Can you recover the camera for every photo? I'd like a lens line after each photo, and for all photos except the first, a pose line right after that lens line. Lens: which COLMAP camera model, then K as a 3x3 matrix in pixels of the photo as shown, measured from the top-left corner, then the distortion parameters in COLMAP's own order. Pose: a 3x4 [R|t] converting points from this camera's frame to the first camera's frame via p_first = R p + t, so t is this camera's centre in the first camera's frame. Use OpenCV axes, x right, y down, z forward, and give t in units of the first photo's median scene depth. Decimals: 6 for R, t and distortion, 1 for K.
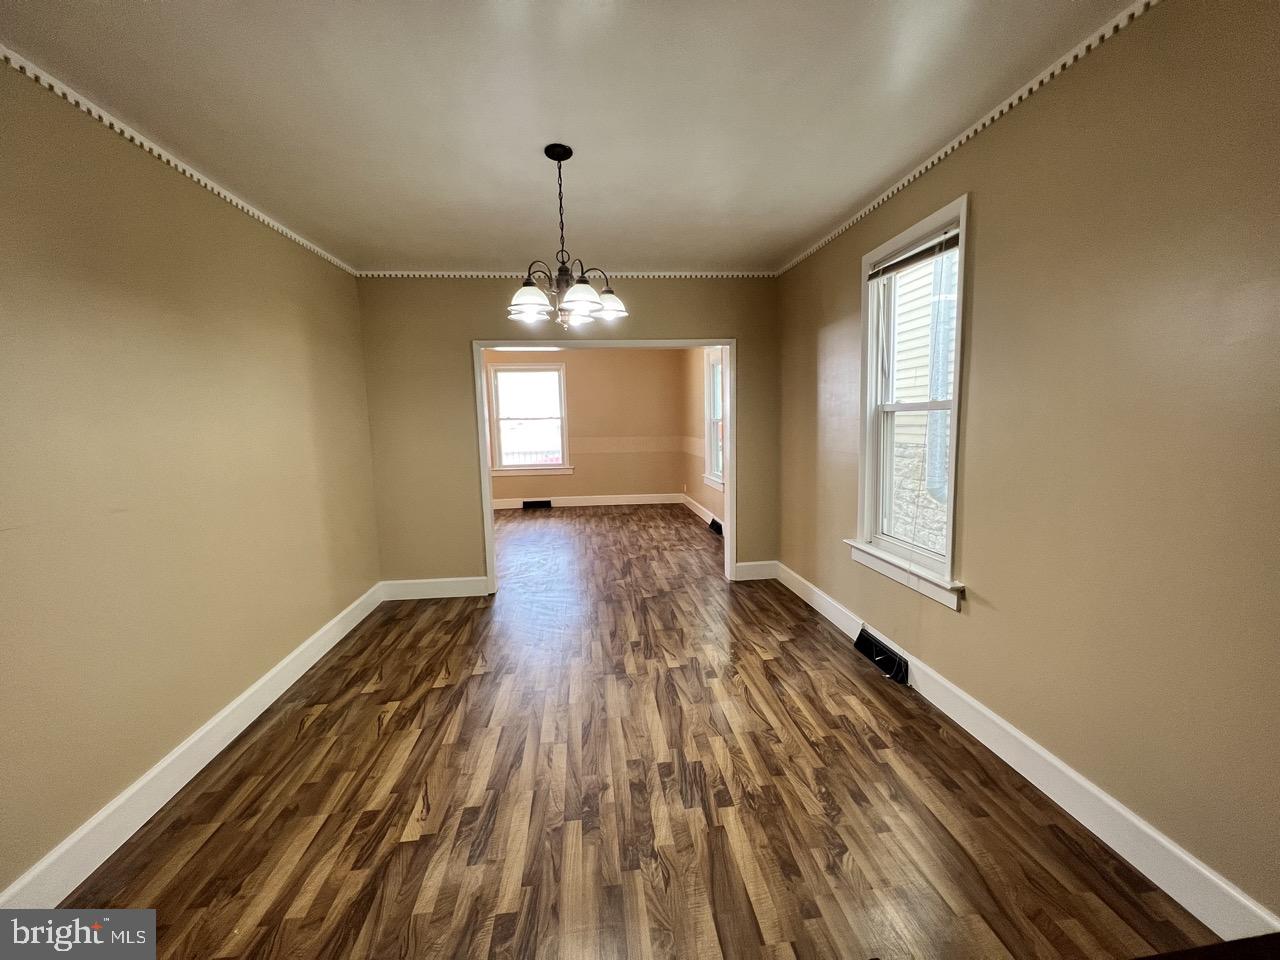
lens RADIAL K [[513.8, 0, 640.4], [0, 513.8, 481.5], [0, 0, 1]] dist [0.000850, 0.000190]
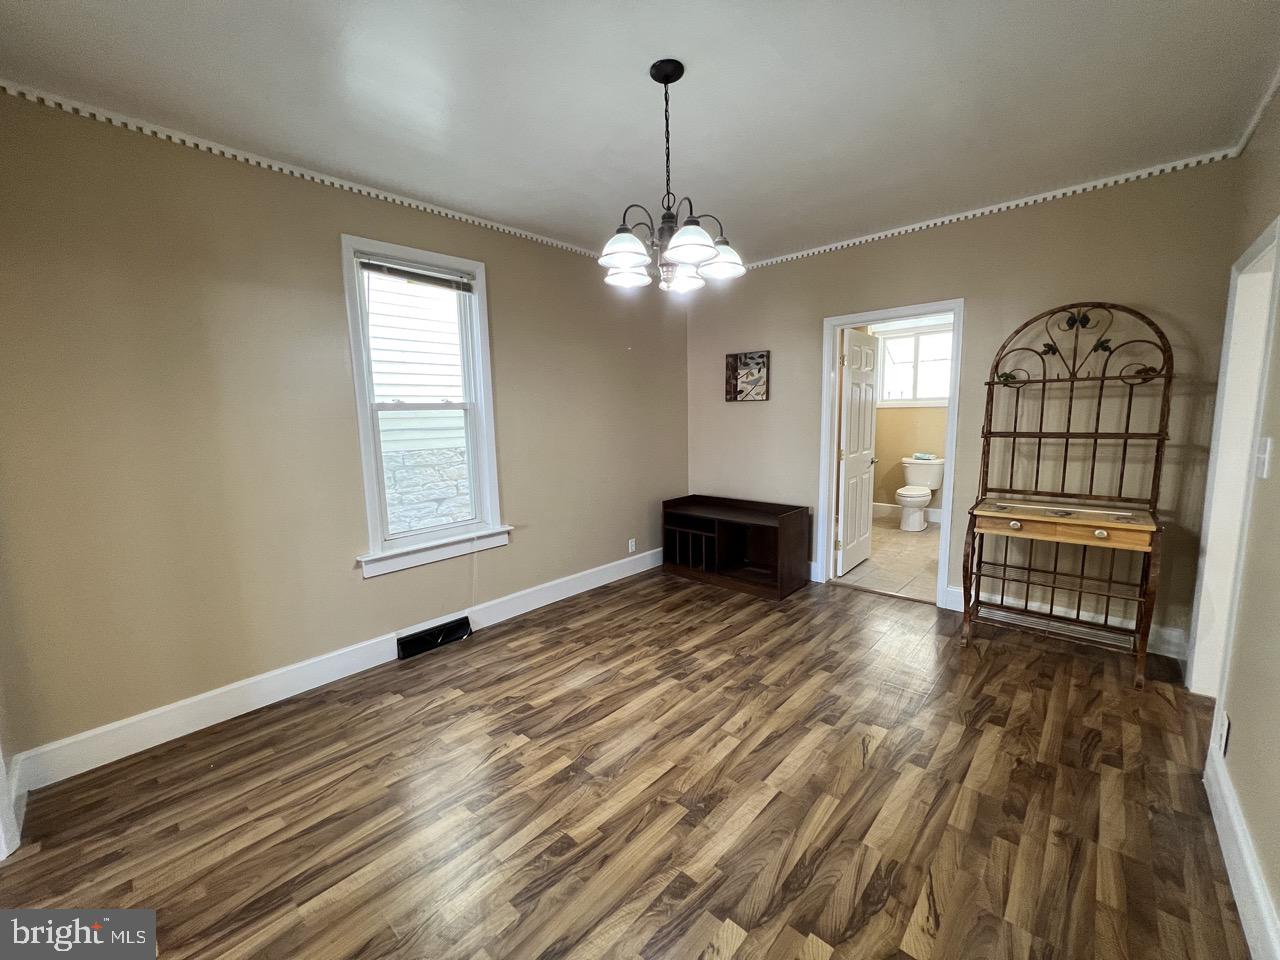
lens RADIAL K [[513.8, 0, 637.6], [0, 513.8, 480.8], [0, 0, 1]] dist [0.000850, 0.000190]
pose [[-0.656038, -0.058693, 0.752443, -0.745029], [0.128748, 0.973655, 0.188200, -0.159691], [-0.743666, 0.220342, -0.631198, 1.614162]]
